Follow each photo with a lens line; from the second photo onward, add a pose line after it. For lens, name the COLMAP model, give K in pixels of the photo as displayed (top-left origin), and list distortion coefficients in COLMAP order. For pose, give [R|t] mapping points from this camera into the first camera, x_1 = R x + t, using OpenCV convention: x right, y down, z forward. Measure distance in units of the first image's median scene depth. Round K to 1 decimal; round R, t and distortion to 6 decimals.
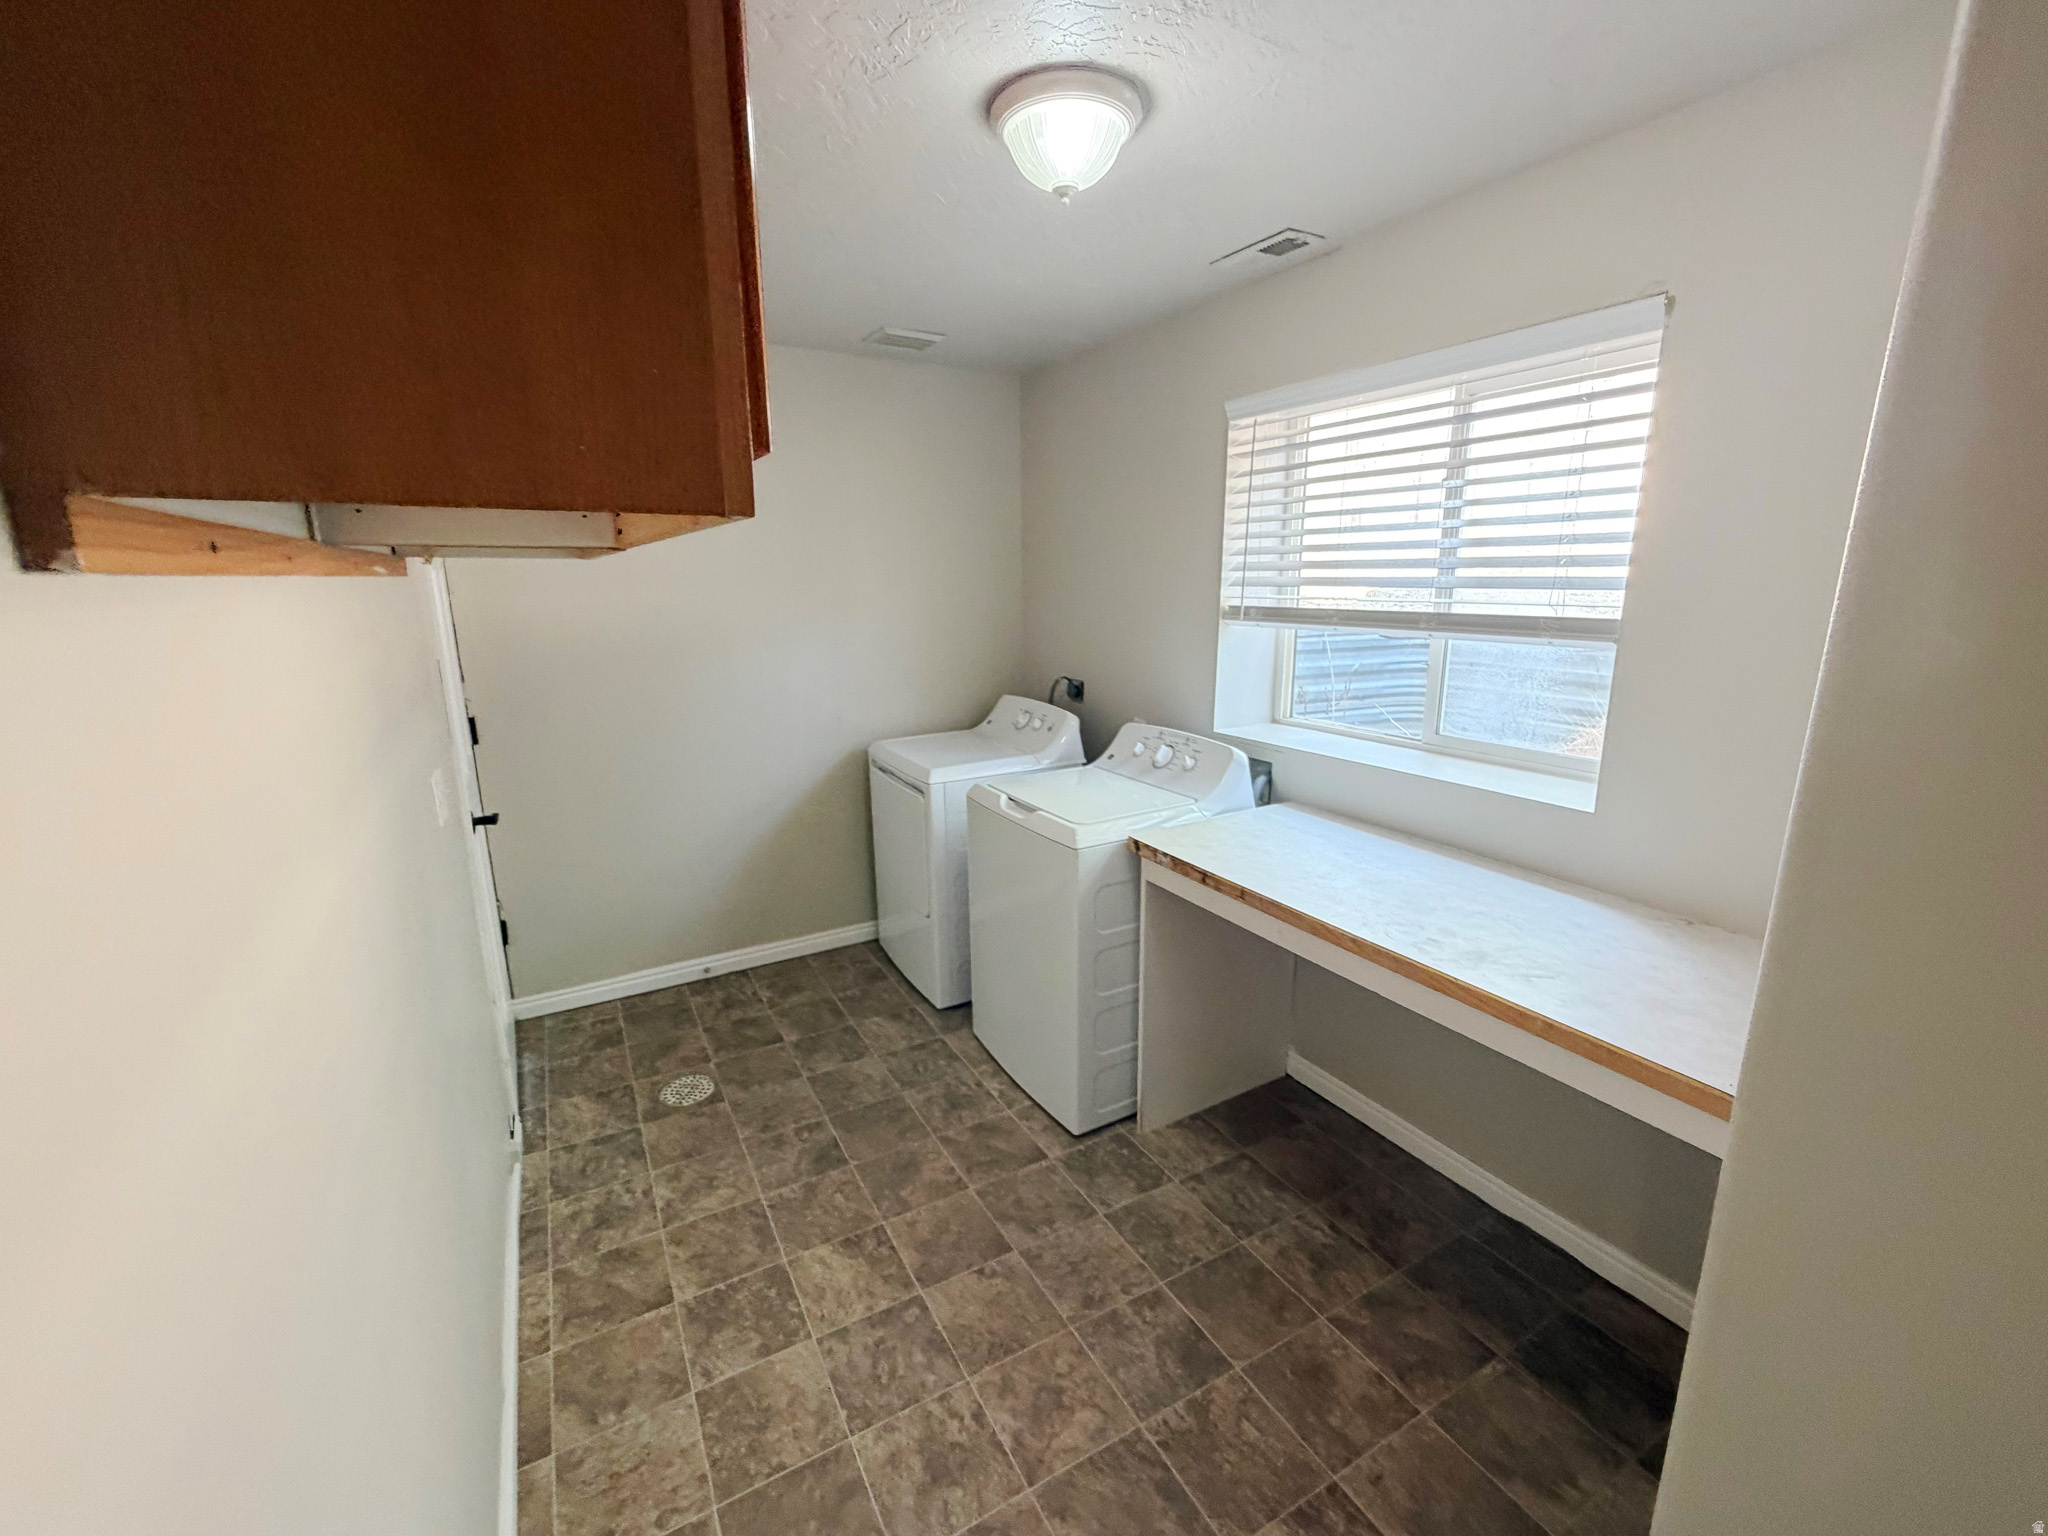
lens RADIAL K [[828.1, 0, 1024.0], [0, 828.1, 768.0], [0, 0, 1]] dist [-0.000494, -0.000287]
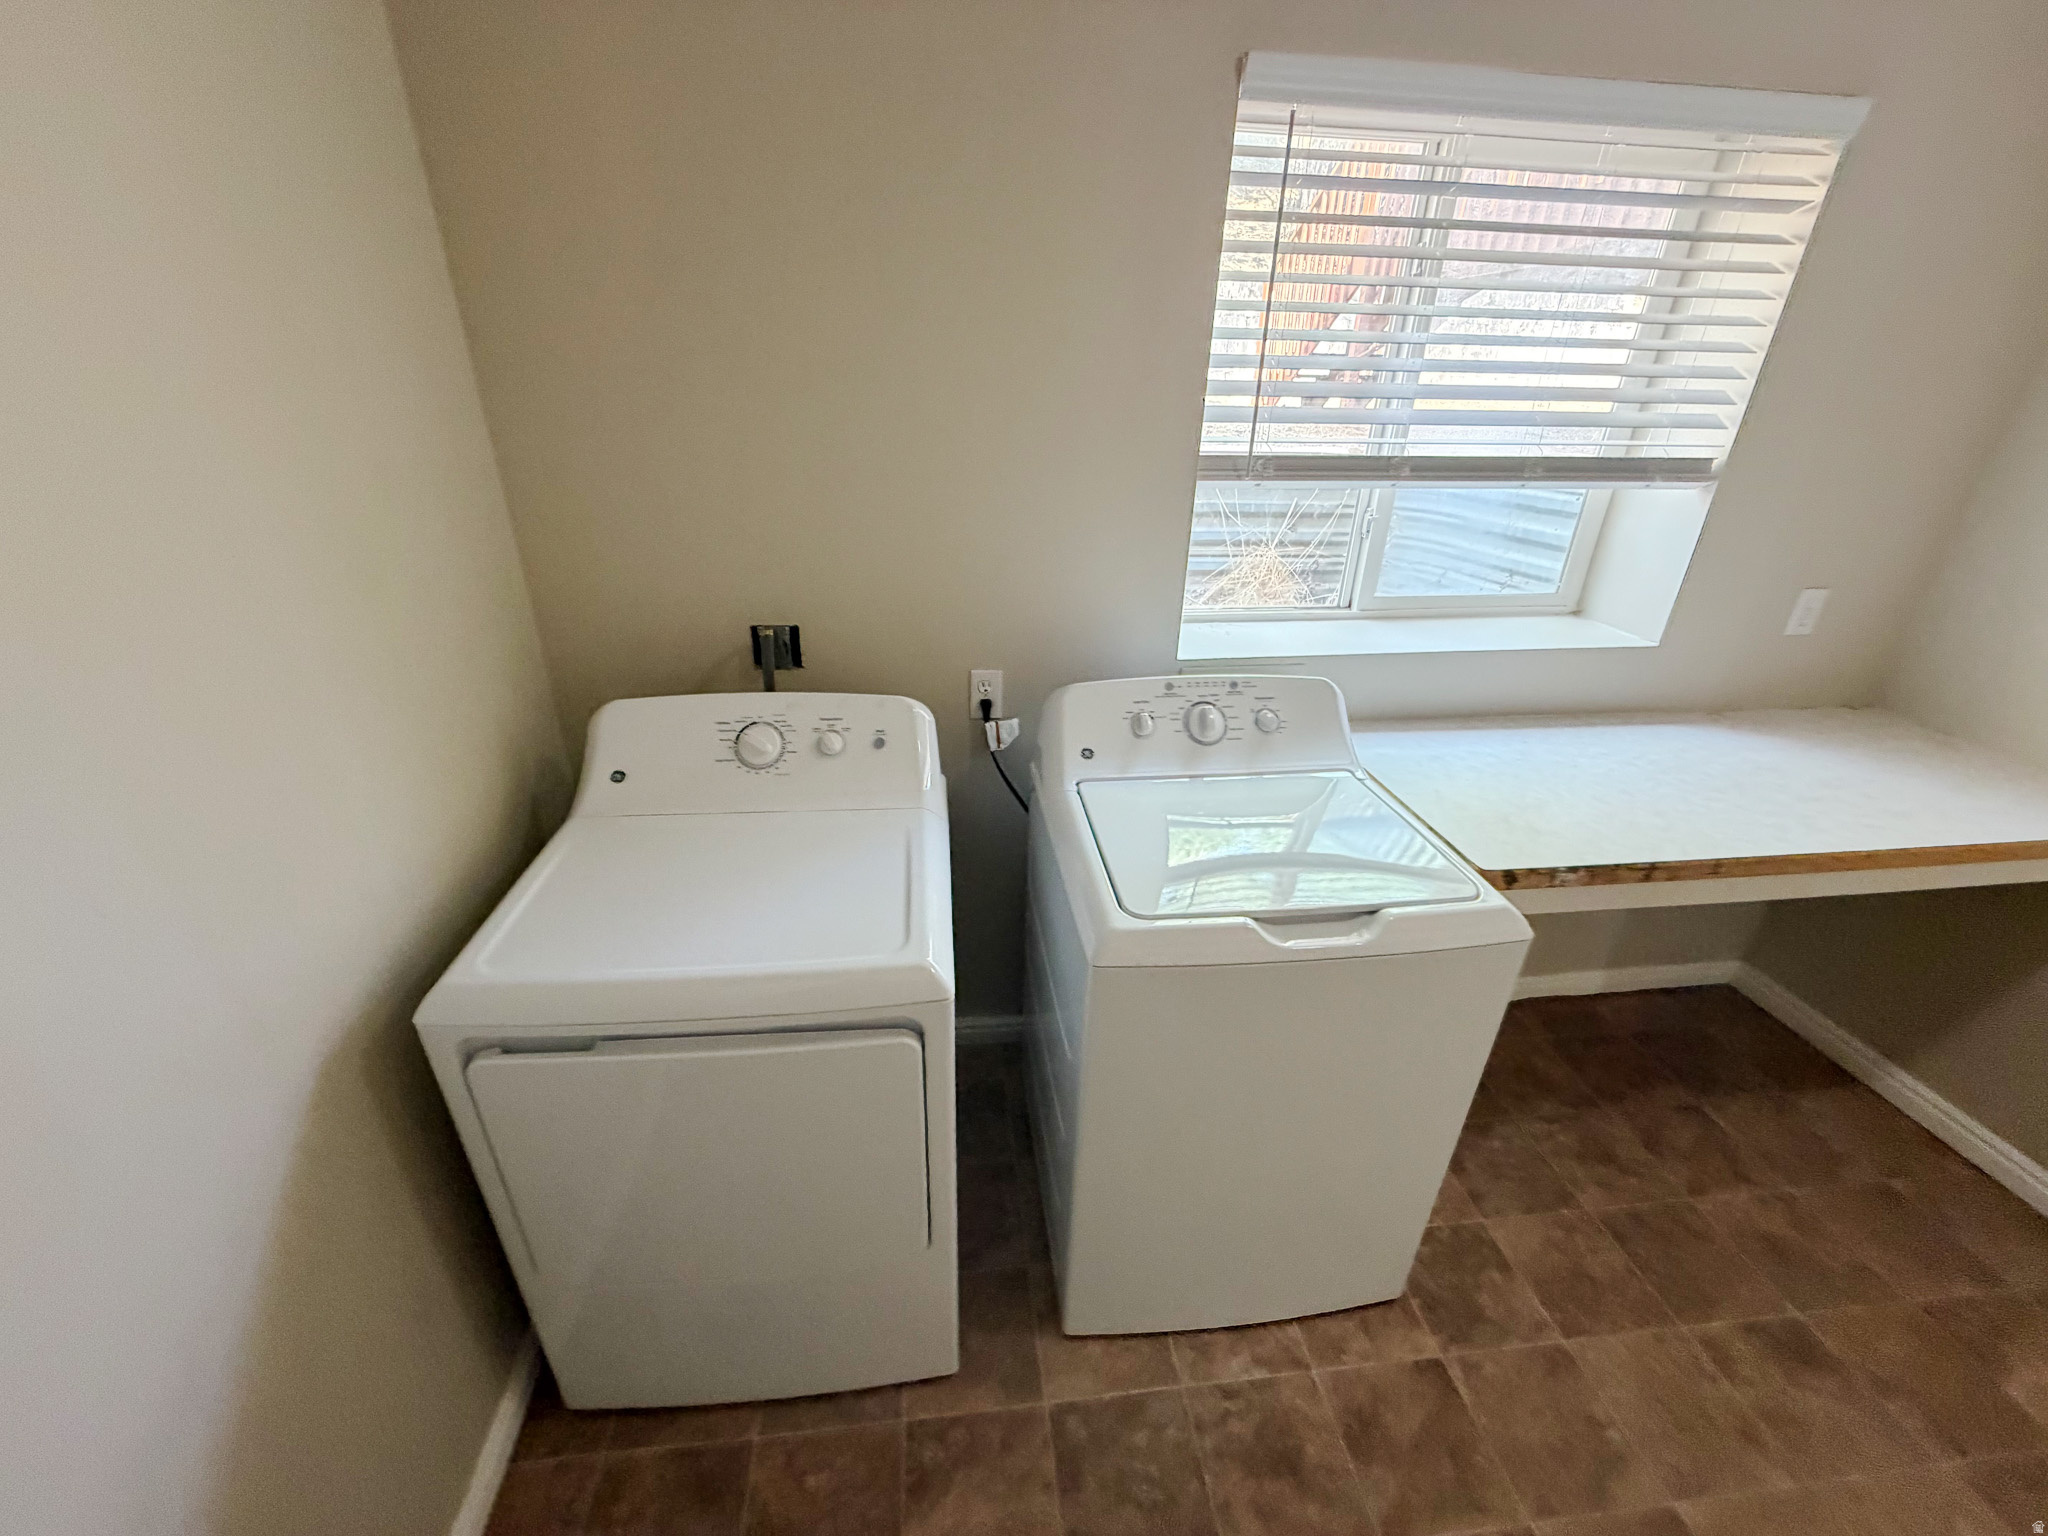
lens RADIAL K [[803.8, 0, 1024.0], [0, 803.8, 768.0], [0, 0, 1]] dist [-0.000249, 0.000159]
pose [[0.398554, -0.379266, 0.835052, -0.489734], [0.186887, 0.924972, 0.330909, -0.254158], [-0.897902, 0.024175, 0.439531, 1.076654]]
